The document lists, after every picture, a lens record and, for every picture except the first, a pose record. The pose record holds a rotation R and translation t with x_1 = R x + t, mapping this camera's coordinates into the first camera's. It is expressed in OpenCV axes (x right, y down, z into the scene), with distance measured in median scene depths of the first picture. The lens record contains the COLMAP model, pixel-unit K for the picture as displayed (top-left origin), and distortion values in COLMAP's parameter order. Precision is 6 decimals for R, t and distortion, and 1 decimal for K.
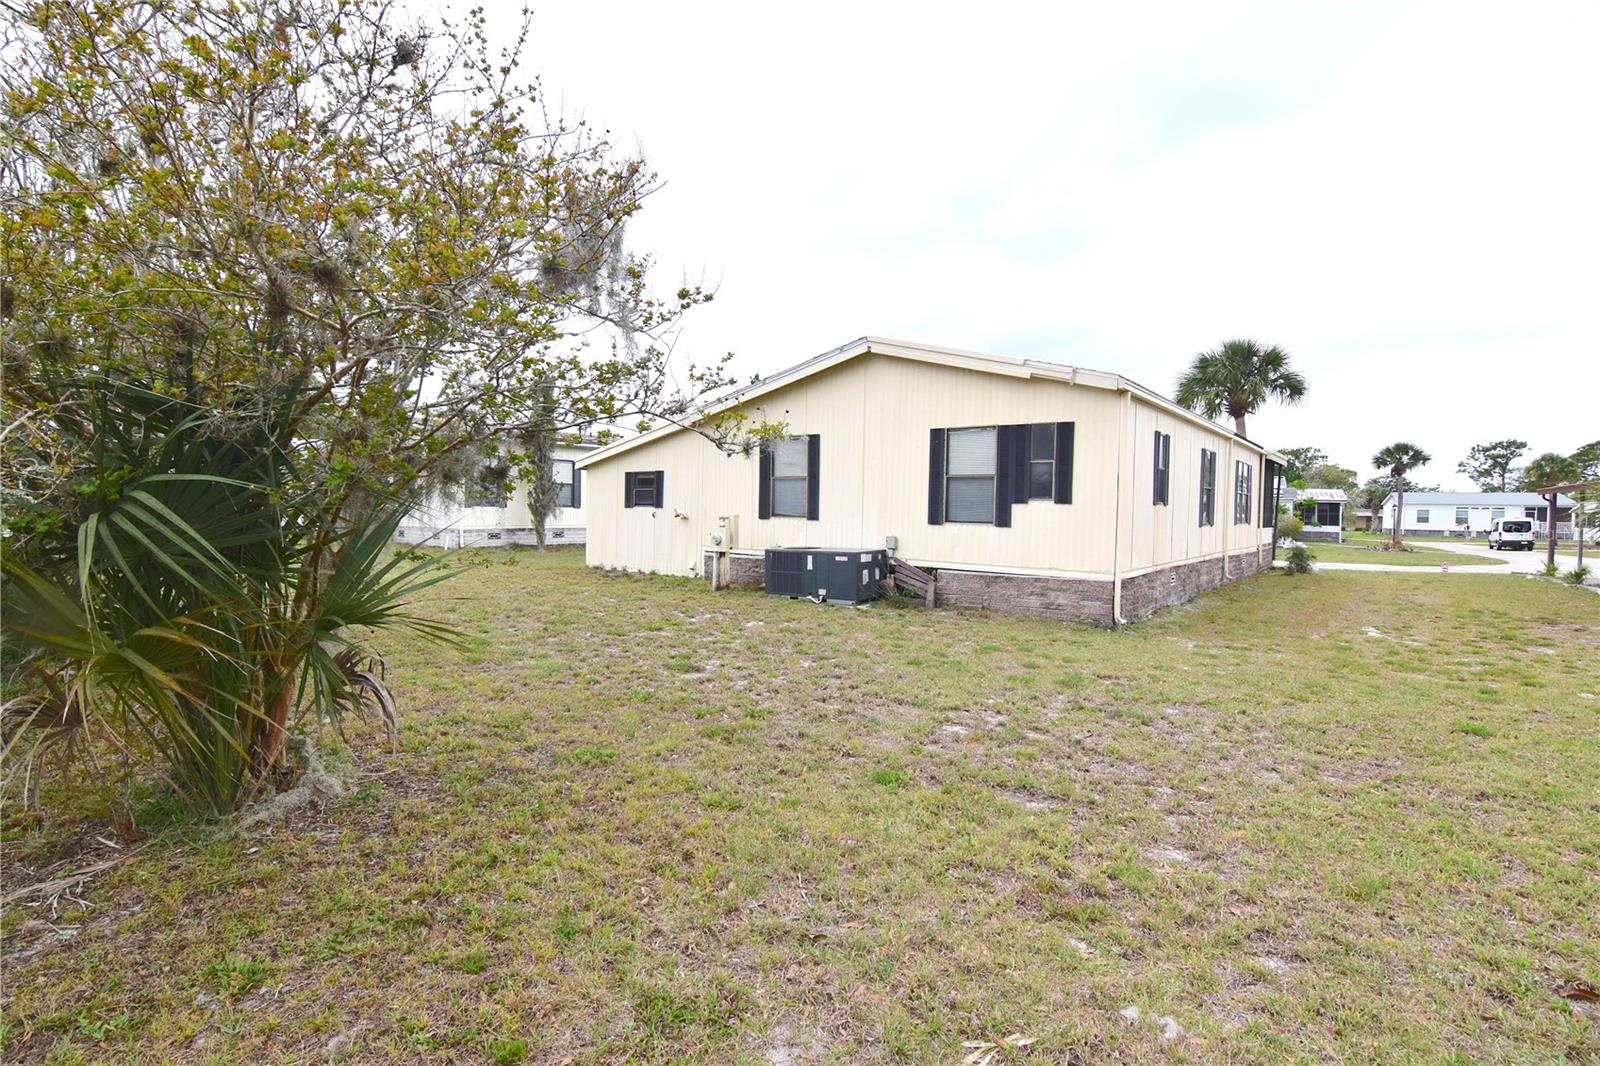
lens RADIAL K [[780.8, 0, 800.3], [0, 780.8, 534.2], [0, 0, 1]] dist [-0.013354, 0.001202]
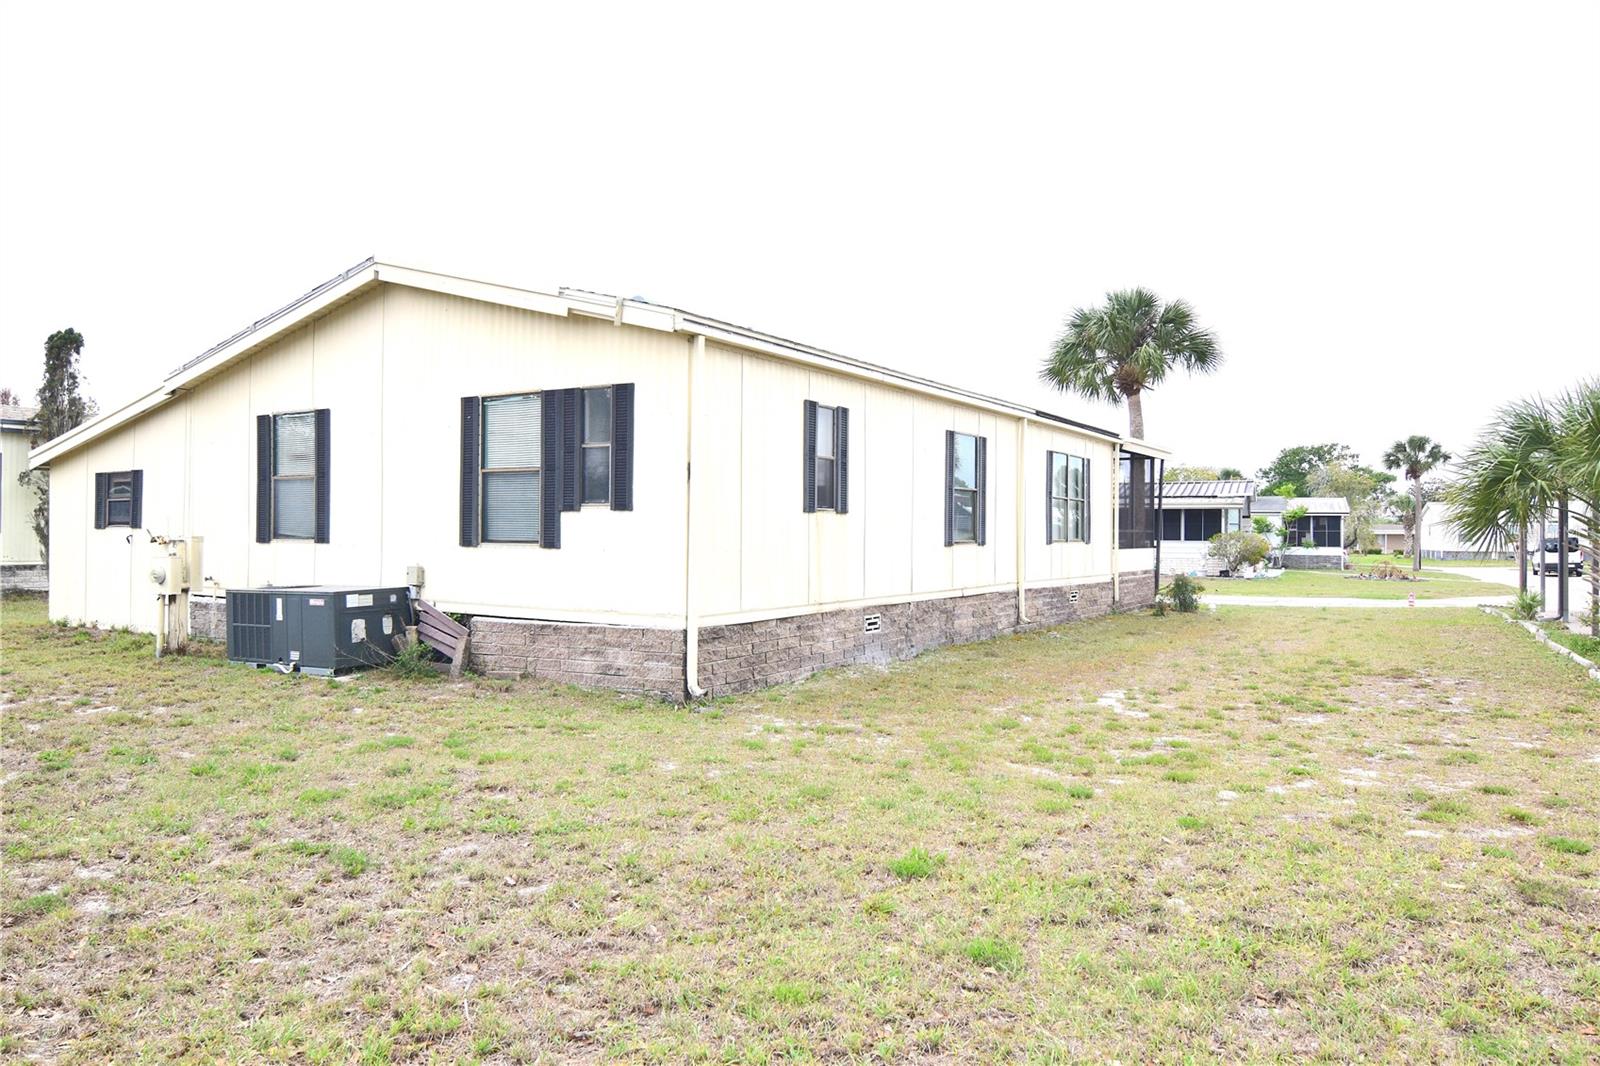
lens RADIAL K [[1098.1, 0, 799.8], [0, 1098.1, 536.1], [0, 0, 1]] dist [-0.024829, 0.000055]
pose [[0.994348, -0.012333, 0.105450, 0.339058], [0.015581, 0.999428, -0.030031, 0.010132], [-0.105019, 0.031504, 0.993971, 0.075900]]
